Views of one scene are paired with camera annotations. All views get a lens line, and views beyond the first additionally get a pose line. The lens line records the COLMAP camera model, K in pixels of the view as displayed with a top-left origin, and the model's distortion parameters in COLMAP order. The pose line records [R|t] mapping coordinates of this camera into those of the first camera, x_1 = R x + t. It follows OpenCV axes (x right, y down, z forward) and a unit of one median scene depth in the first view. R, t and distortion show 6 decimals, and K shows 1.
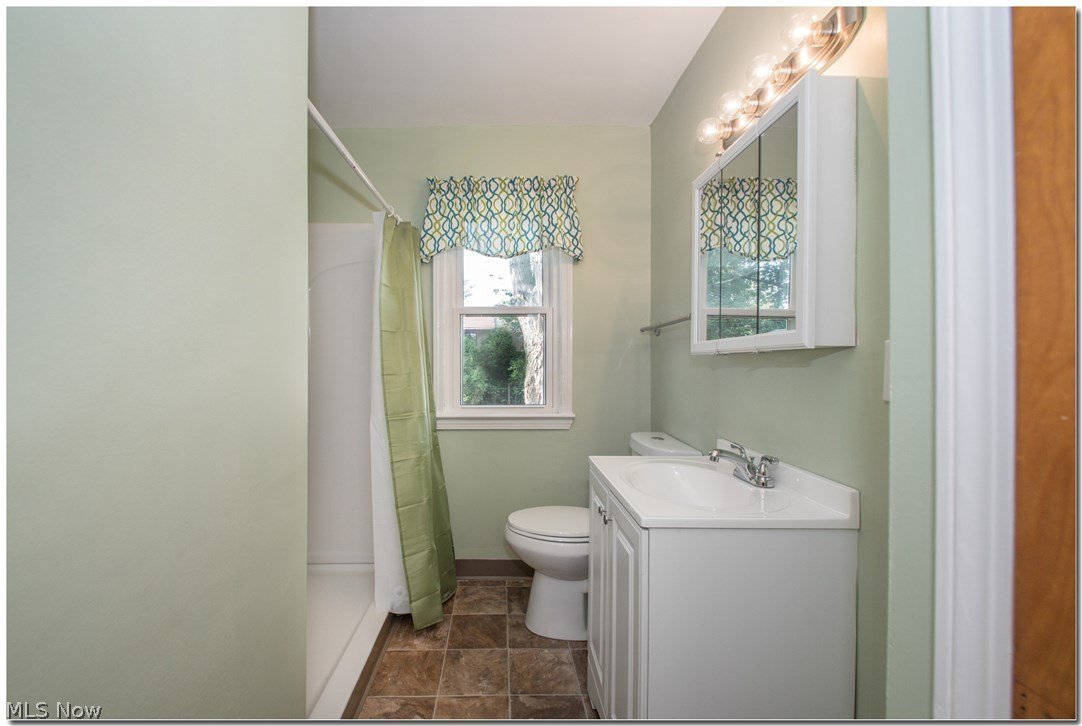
lens RADIAL K [[473.8, 0, 538.7], [0, 473.8, 365.3], [0, 0, 1]] dist [-0.001706, -0.003344]
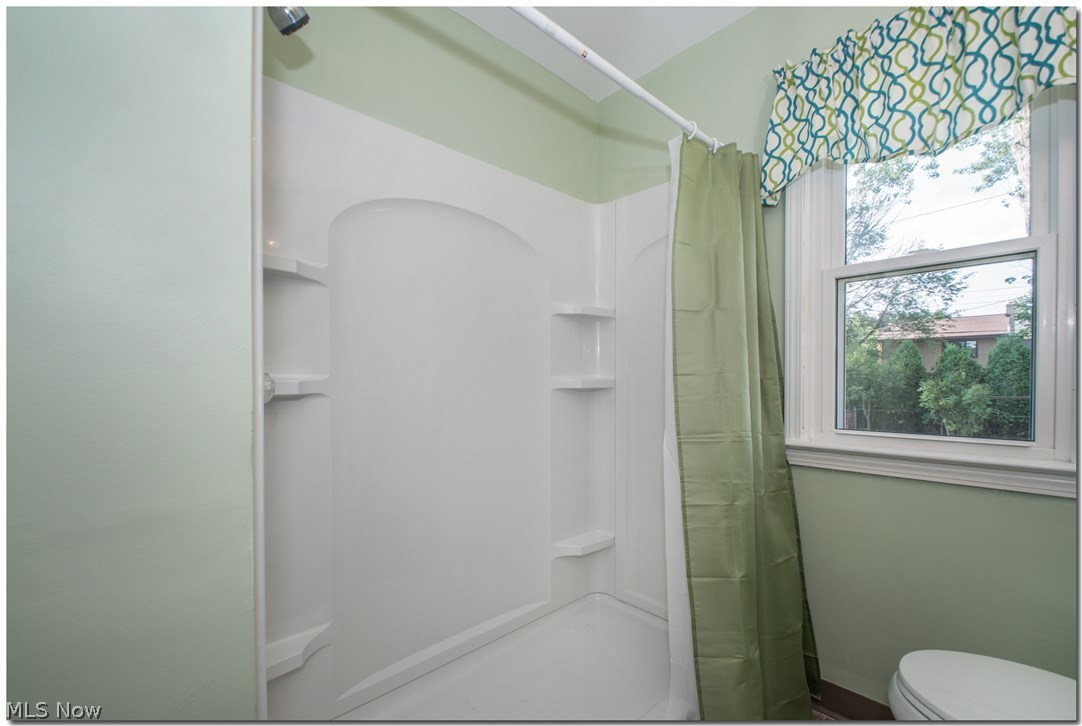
lens RADIAL K [[473.8, 0, 571.6], [0, 473.8, 394.0], [0, 0, 1]] dist [-0.001706, -0.003344]
pose [[0.662819, 0.010441, -0.748707, 0.066375], [0.002861, 0.999860, 0.016476, 0.030163], [0.748775, -0.013062, 0.662696, 0.364536]]
